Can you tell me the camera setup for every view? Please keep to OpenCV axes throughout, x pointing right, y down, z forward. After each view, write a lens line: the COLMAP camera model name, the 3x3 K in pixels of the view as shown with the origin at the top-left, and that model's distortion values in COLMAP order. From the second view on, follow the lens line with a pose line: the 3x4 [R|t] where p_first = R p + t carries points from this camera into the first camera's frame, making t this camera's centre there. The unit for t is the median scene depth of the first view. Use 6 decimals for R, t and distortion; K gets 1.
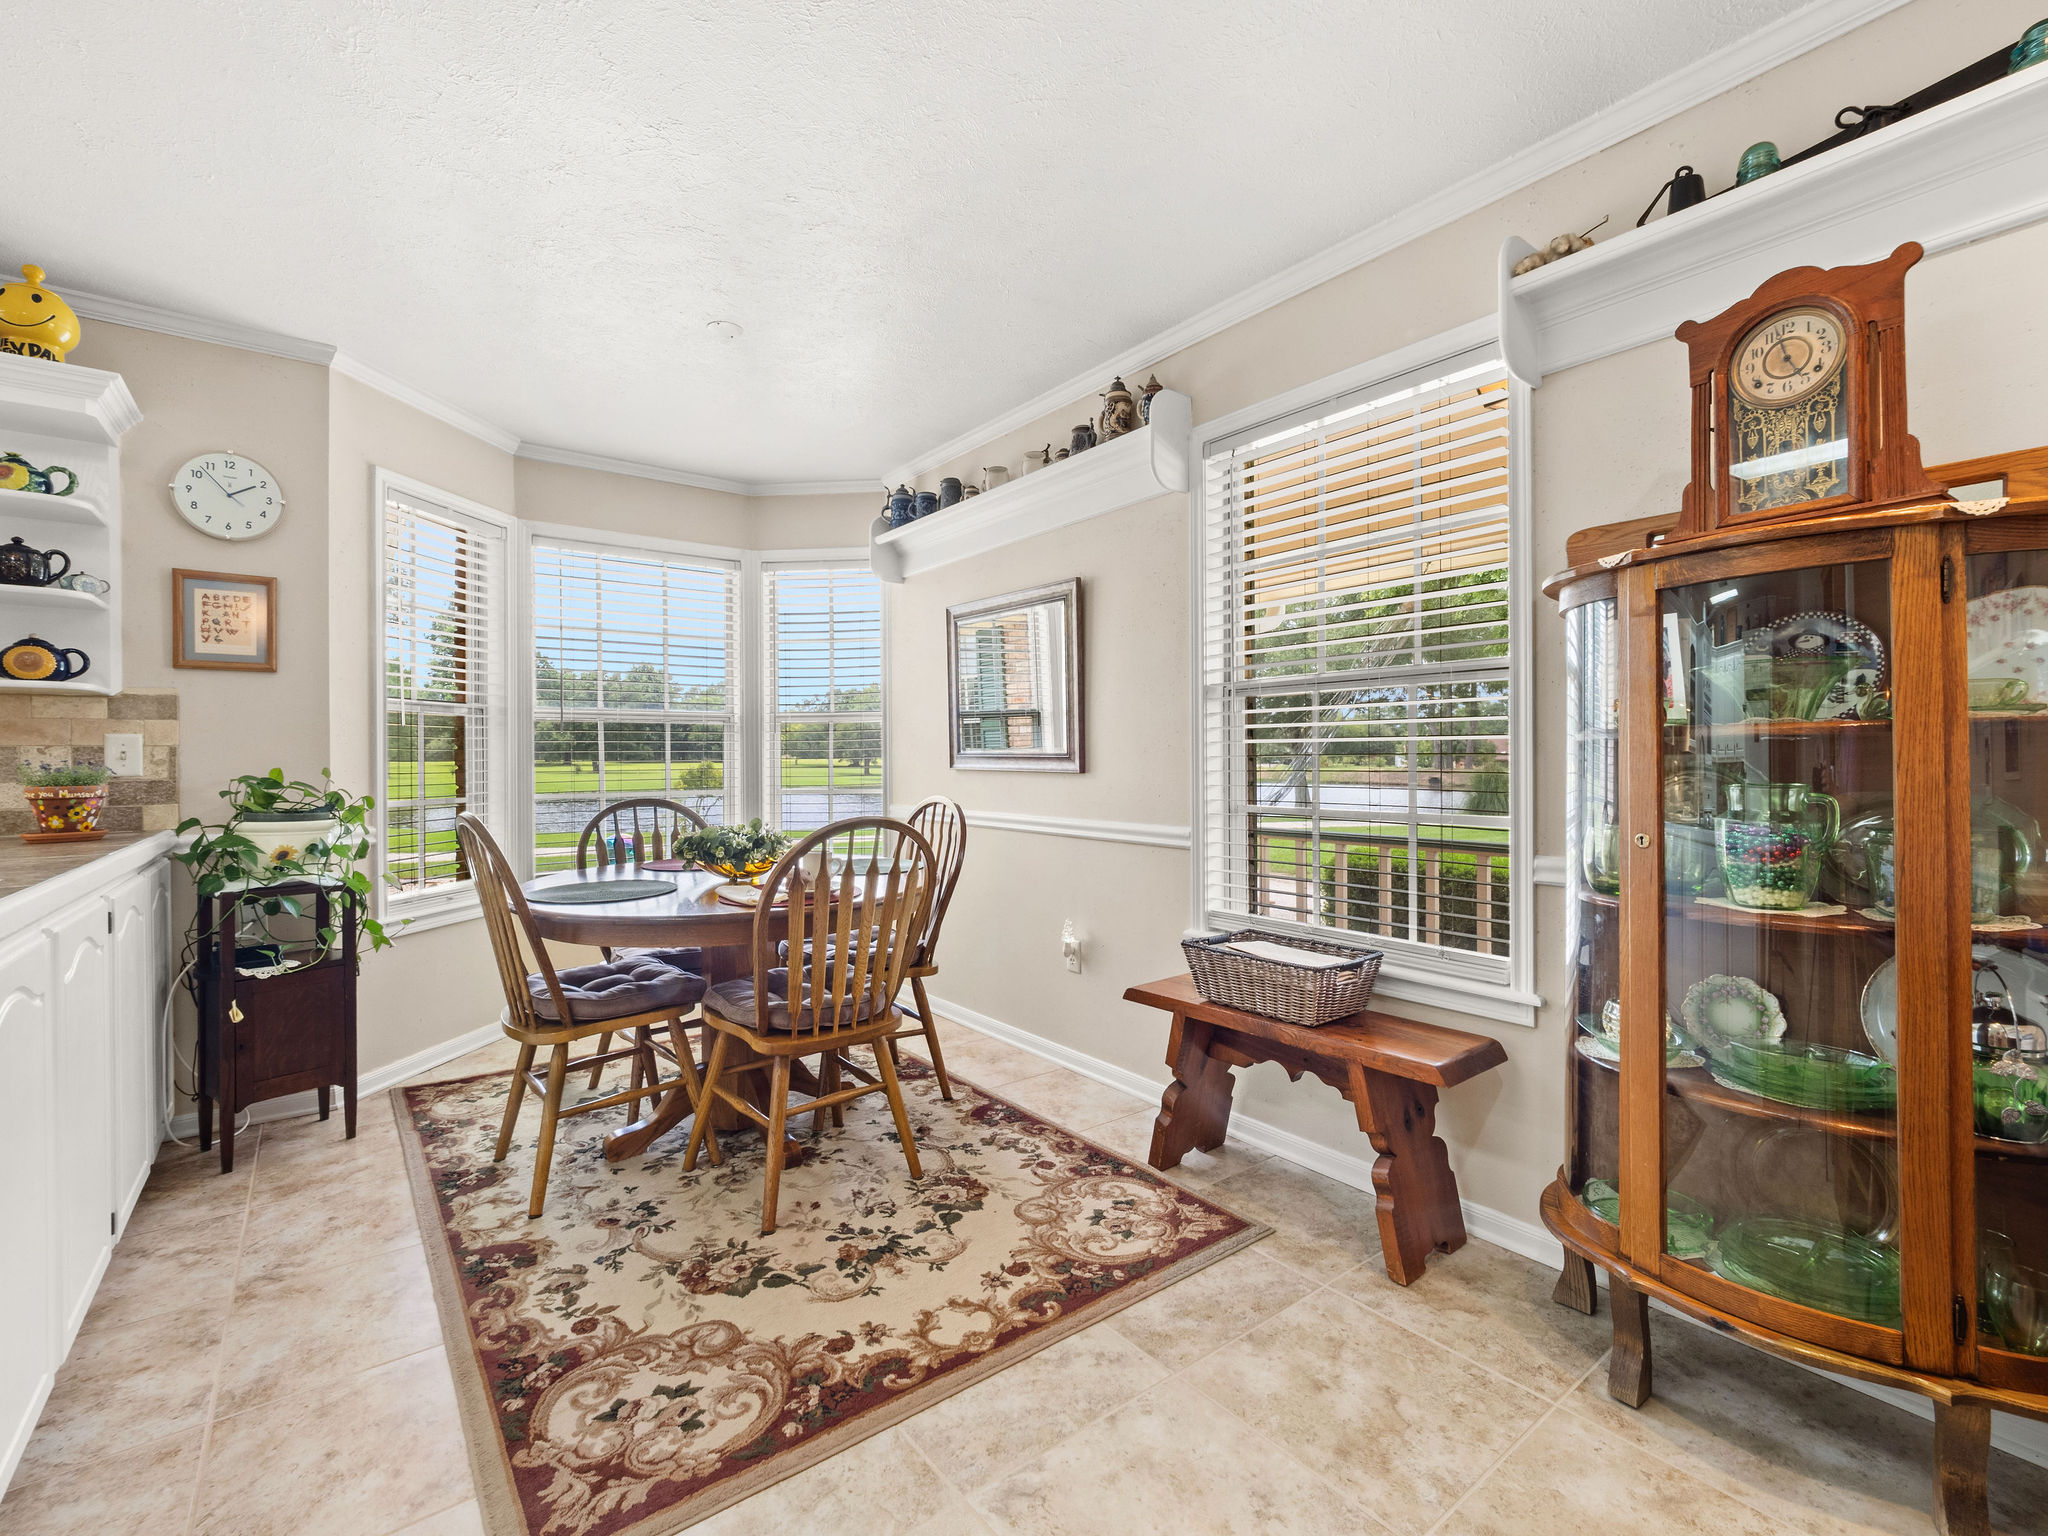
lens RADIAL K [[911.5, 0, 1005.6], [0, 911.5, 784.7], [0, 0, 1]] dist [-0.009040, 0.001257]
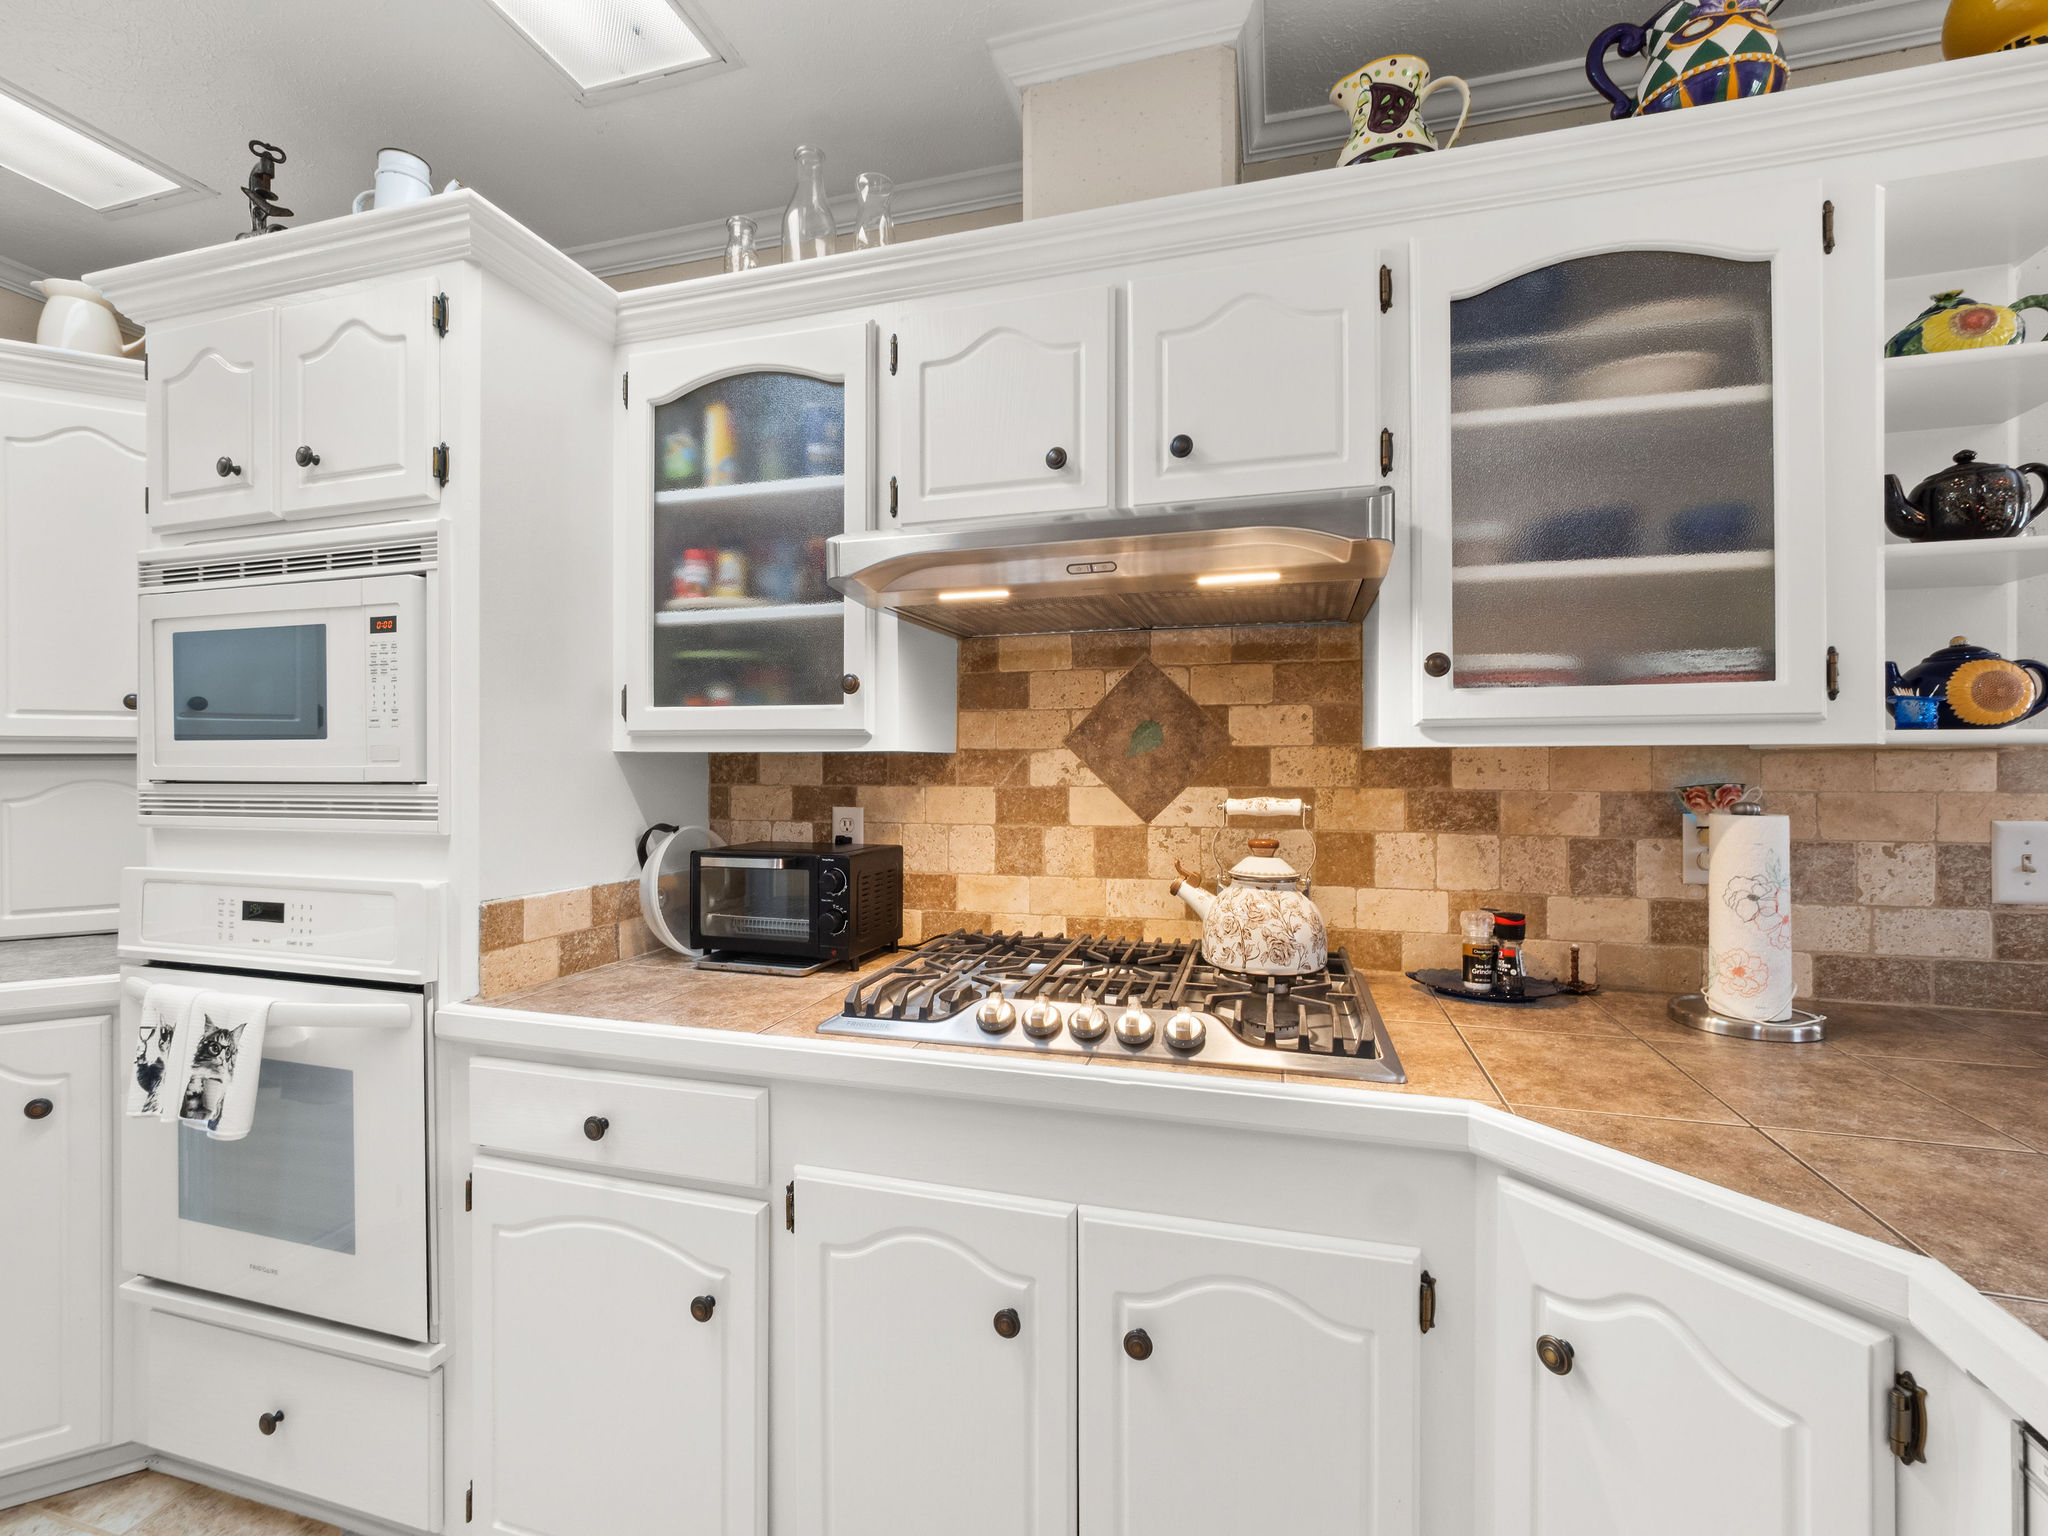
lens RADIAL K [[911.5, 0, 1021.2], [0, 911.5, 763.4], [0, 0, 1]] dist [-0.009040, 0.001257]
pose [[0.591688, 0.006263, -0.806143, -0.857754], [-0.033634, 0.999291, -0.016922, -0.058261], [0.805465, 0.037126, 0.591479, 0.224126]]
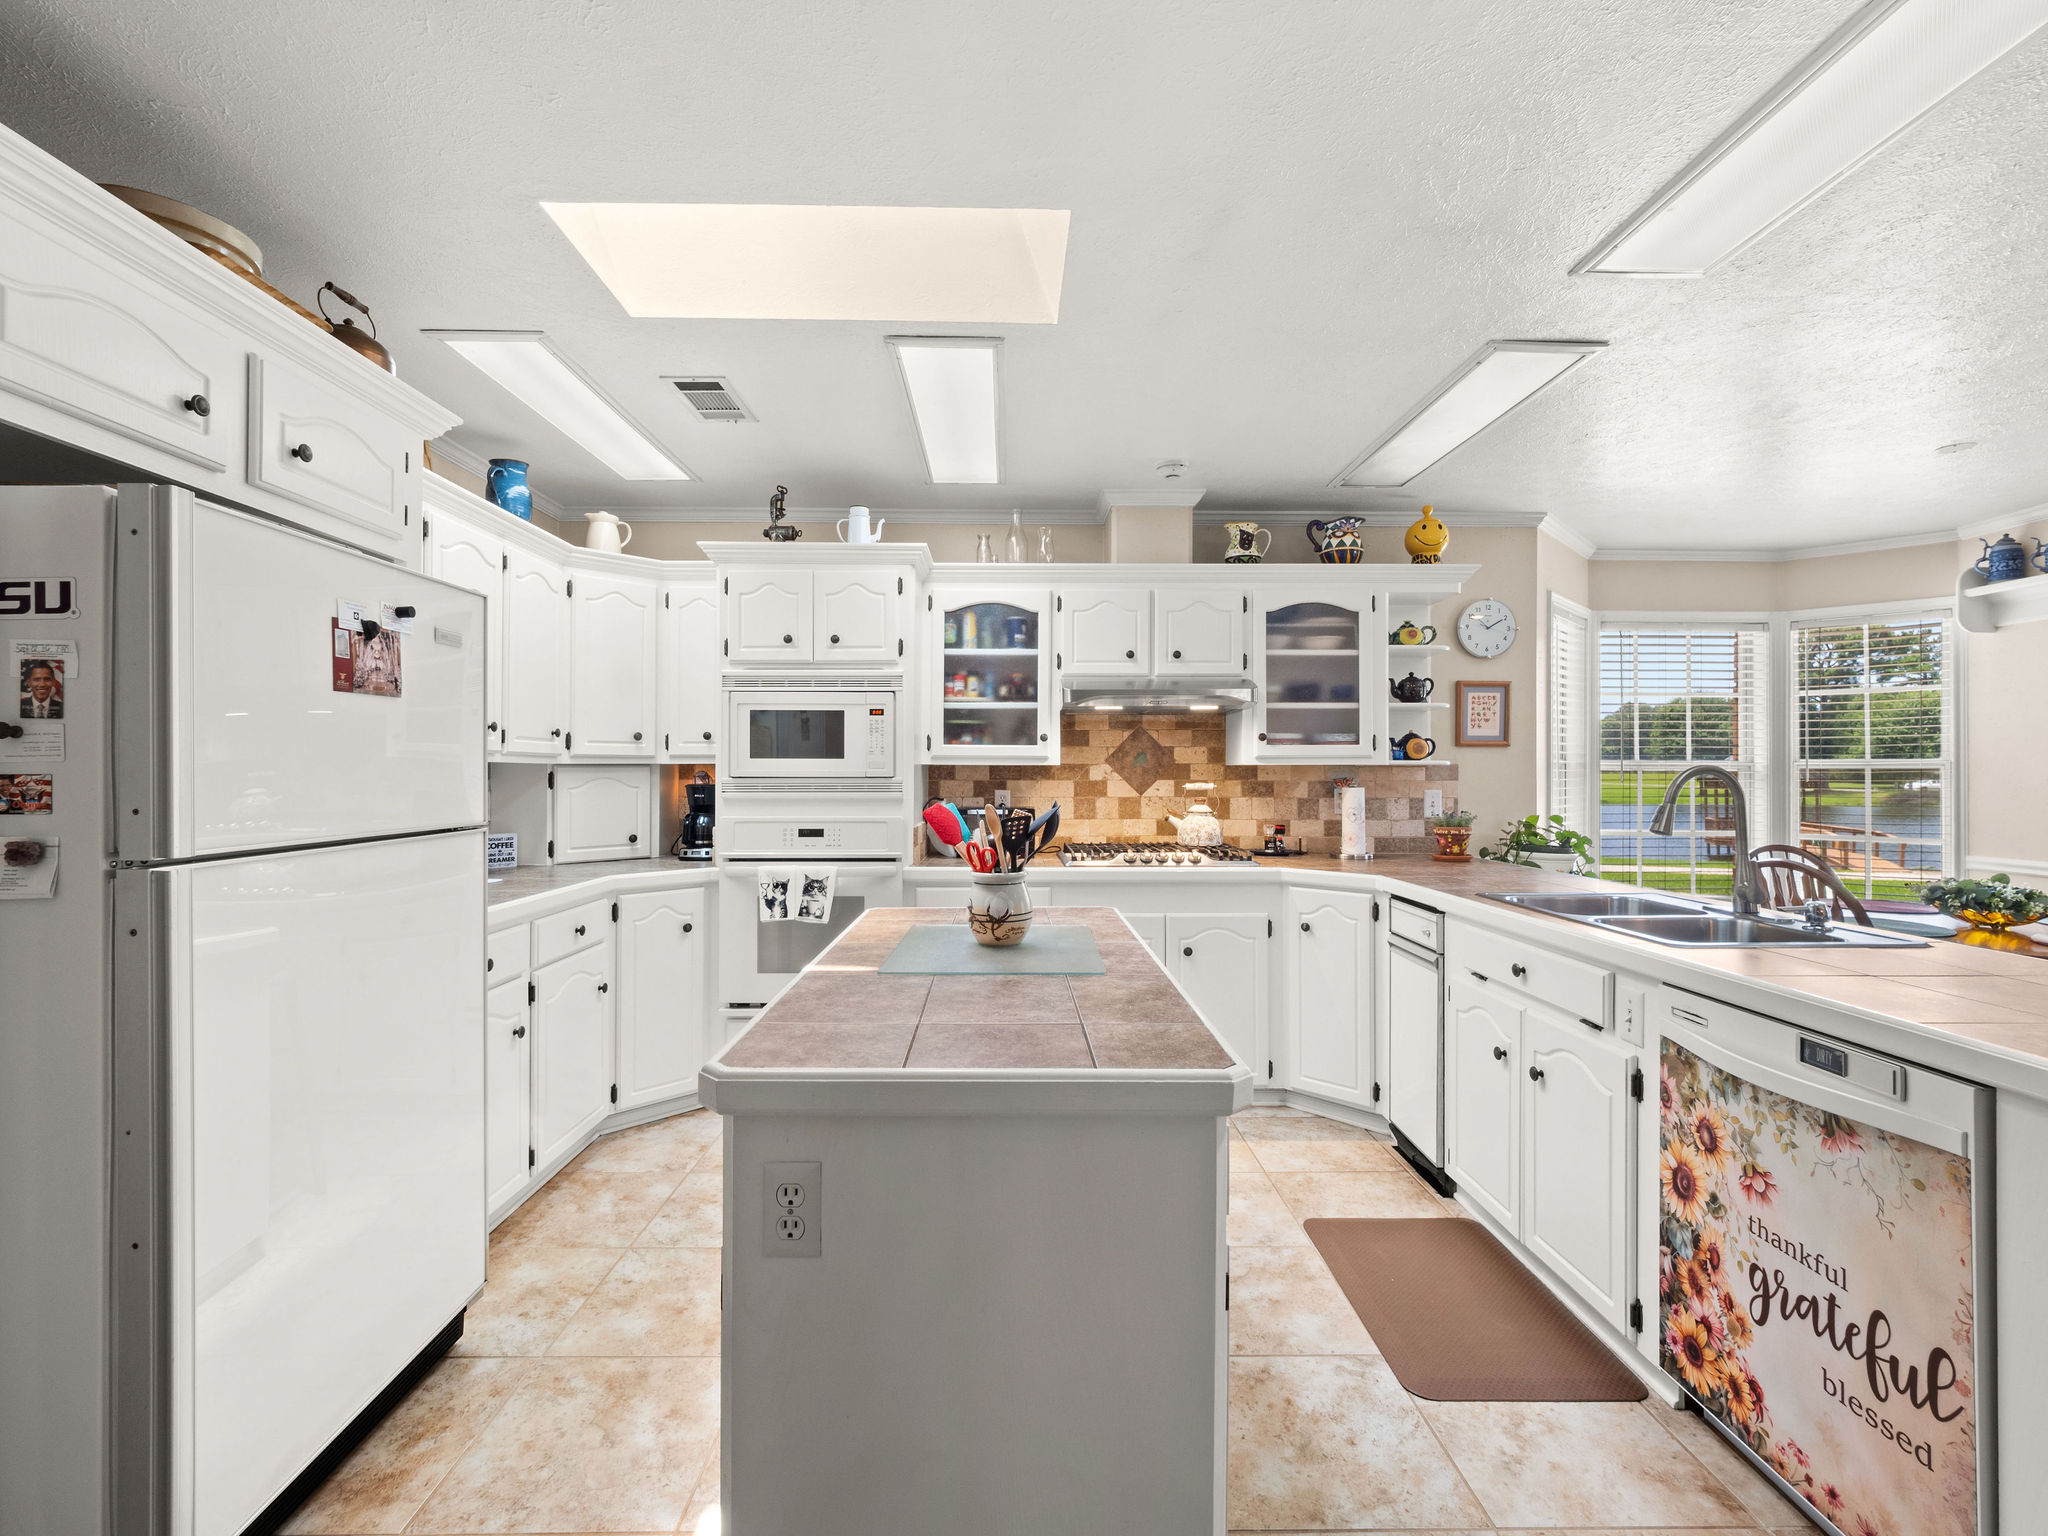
lens RADIAL K [[911.5, 0, 1013.9], [0, 911.5, 769.3], [0, 0, 1]] dist [-0.009040, 0.001257]
pose [[0.797890, 0.006064, -0.602773, -0.582965], [-0.029452, 0.999147, -0.028934, -0.024742], [0.602084, 0.040839, 0.797388, -0.634148]]
